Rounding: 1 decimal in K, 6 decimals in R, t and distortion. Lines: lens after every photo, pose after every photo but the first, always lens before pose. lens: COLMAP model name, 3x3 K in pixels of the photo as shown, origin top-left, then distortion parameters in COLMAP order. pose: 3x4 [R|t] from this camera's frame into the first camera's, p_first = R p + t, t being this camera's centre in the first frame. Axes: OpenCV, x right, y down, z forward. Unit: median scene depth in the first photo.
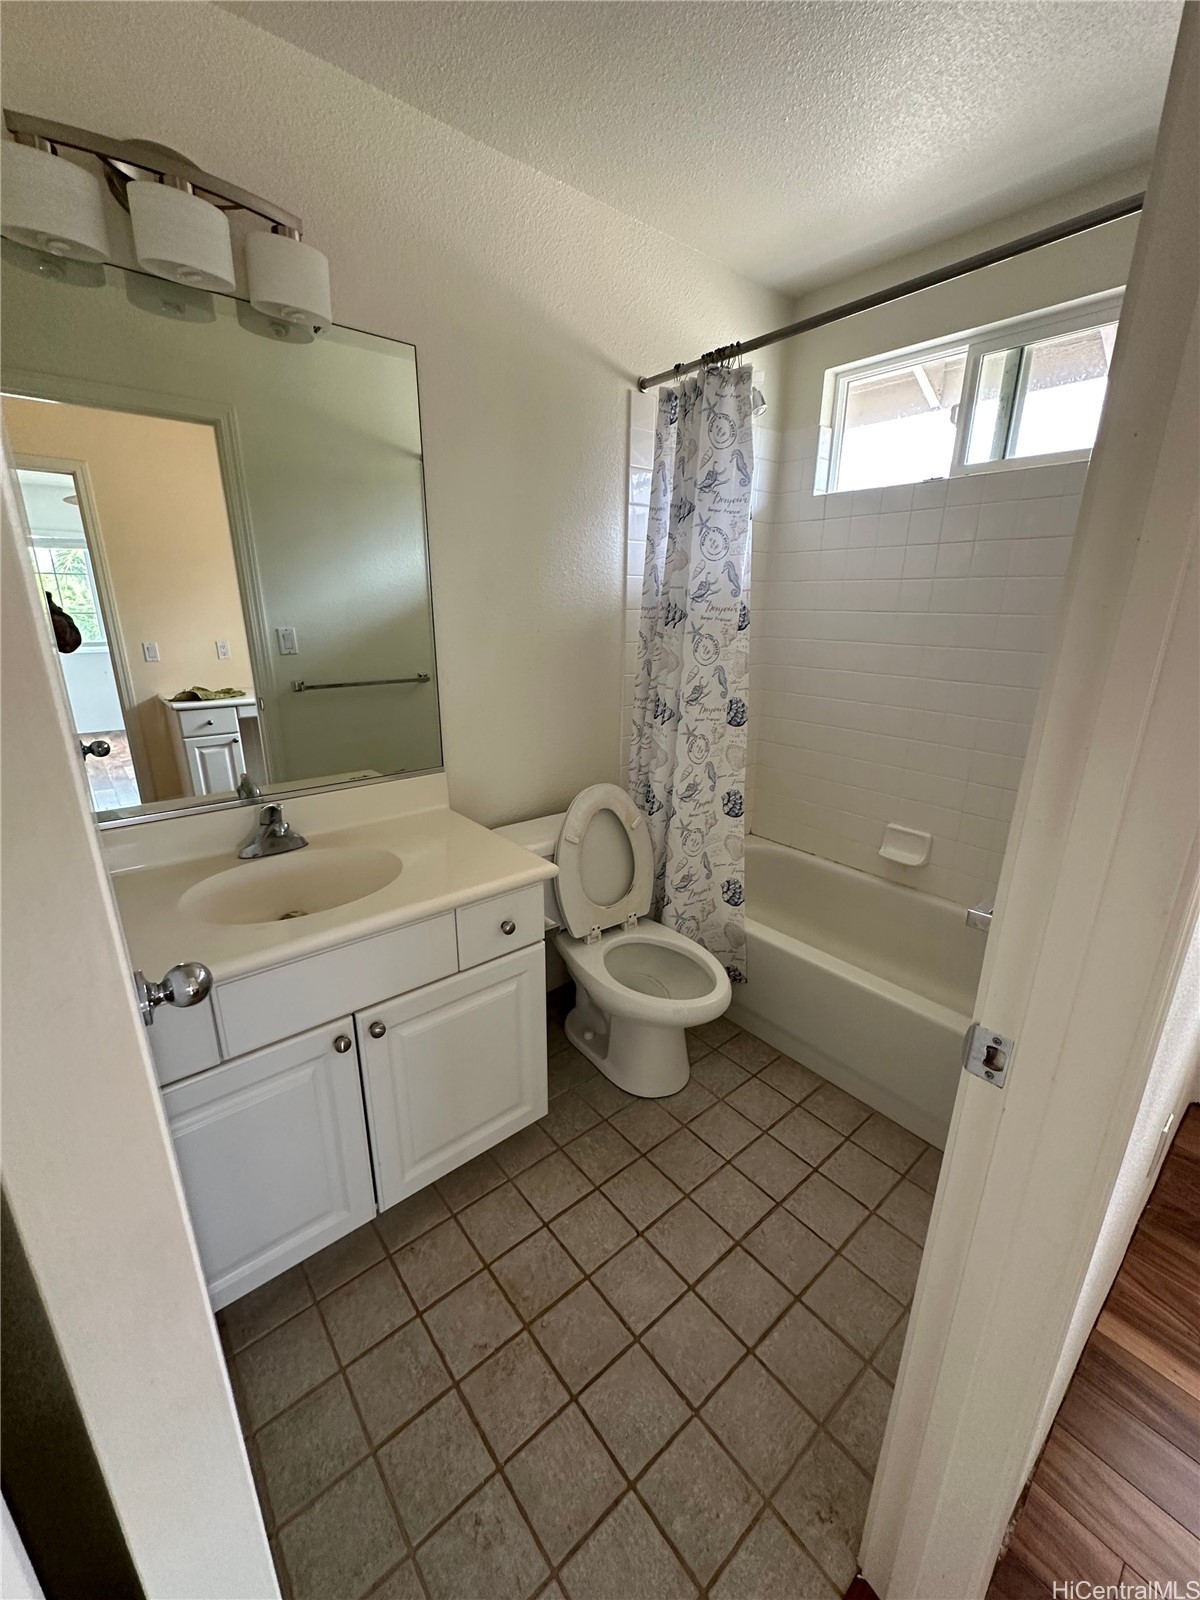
lens RADIAL K [[642.0, 0, 593.8], [0, 642.0, 805.1], [0, 0, 1]] dist [0.023326, 0.000074]
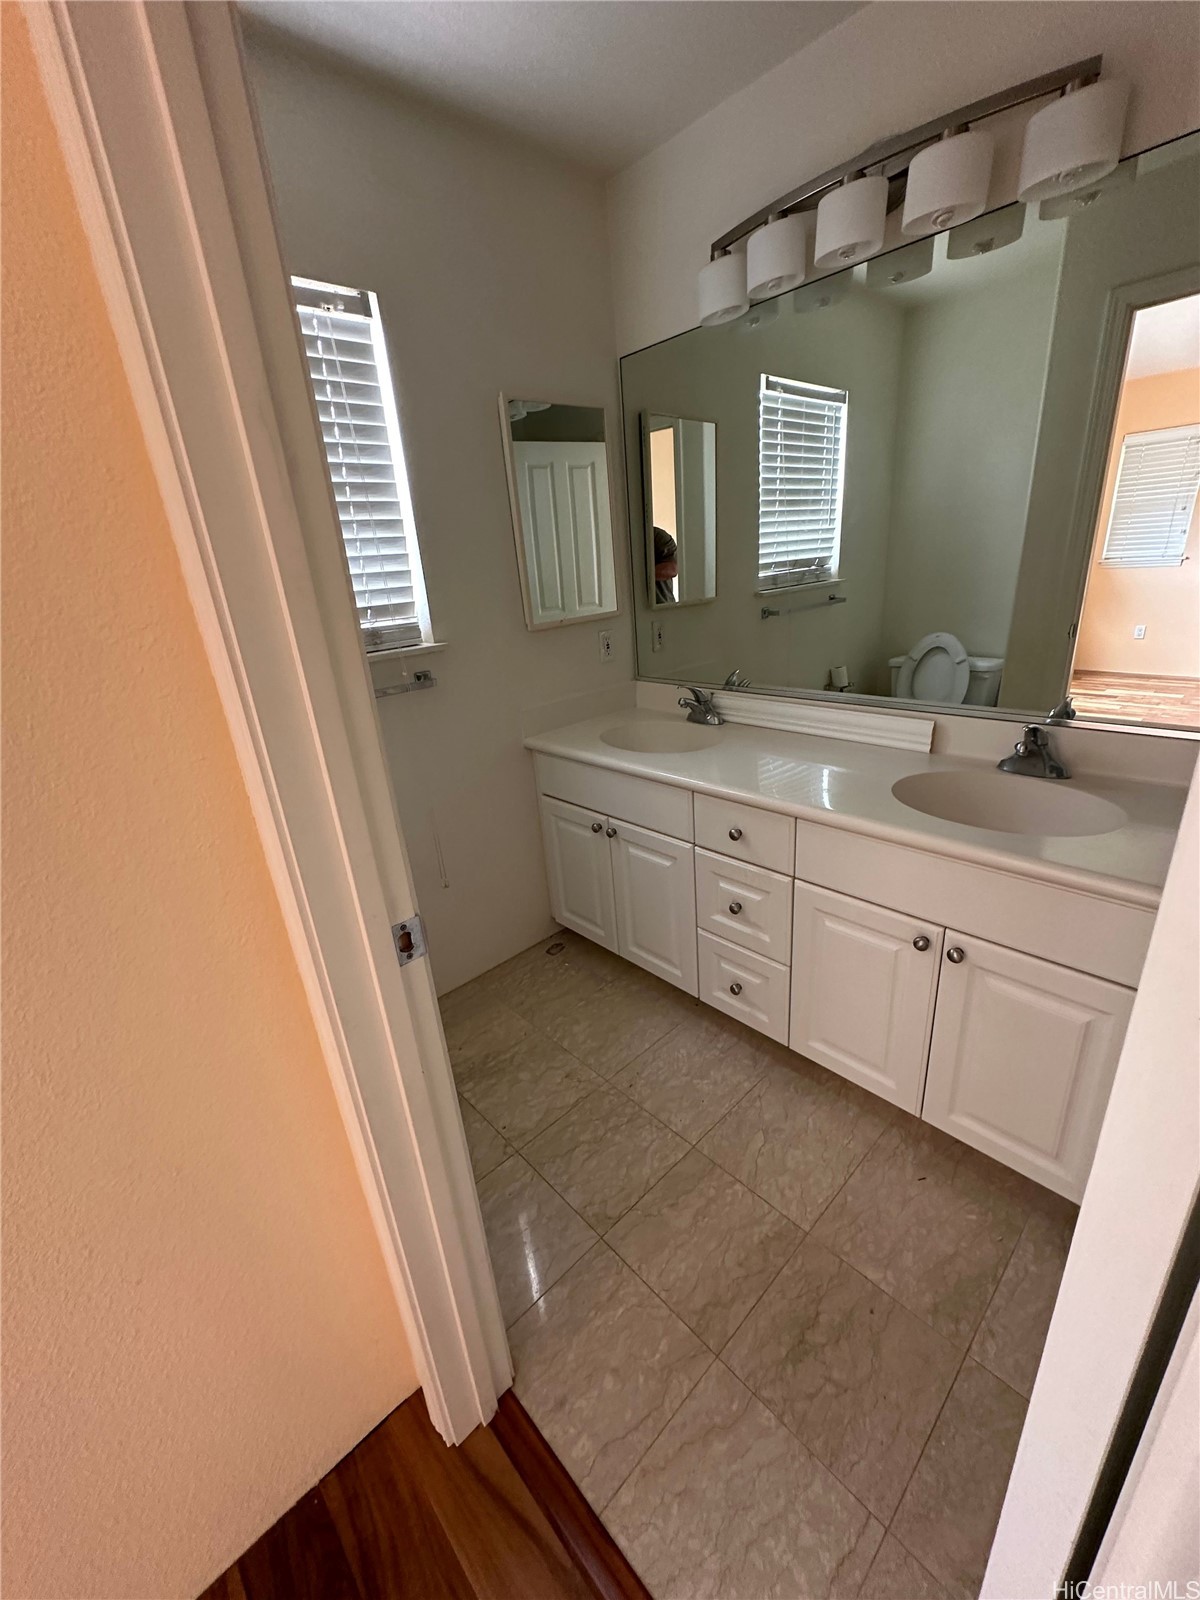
lens RADIAL K [[642.0, 0, 593.8], [0, 642.0, 805.1], [0, 0, 1]] dist [0.023326, 0.000074]
pose [[0.063996, 0.347648, -0.935439, 0.478415], [-0.224934, 0.918264, 0.325877, -0.065833], [0.972270, 0.189558, 0.136963, 0.263747]]
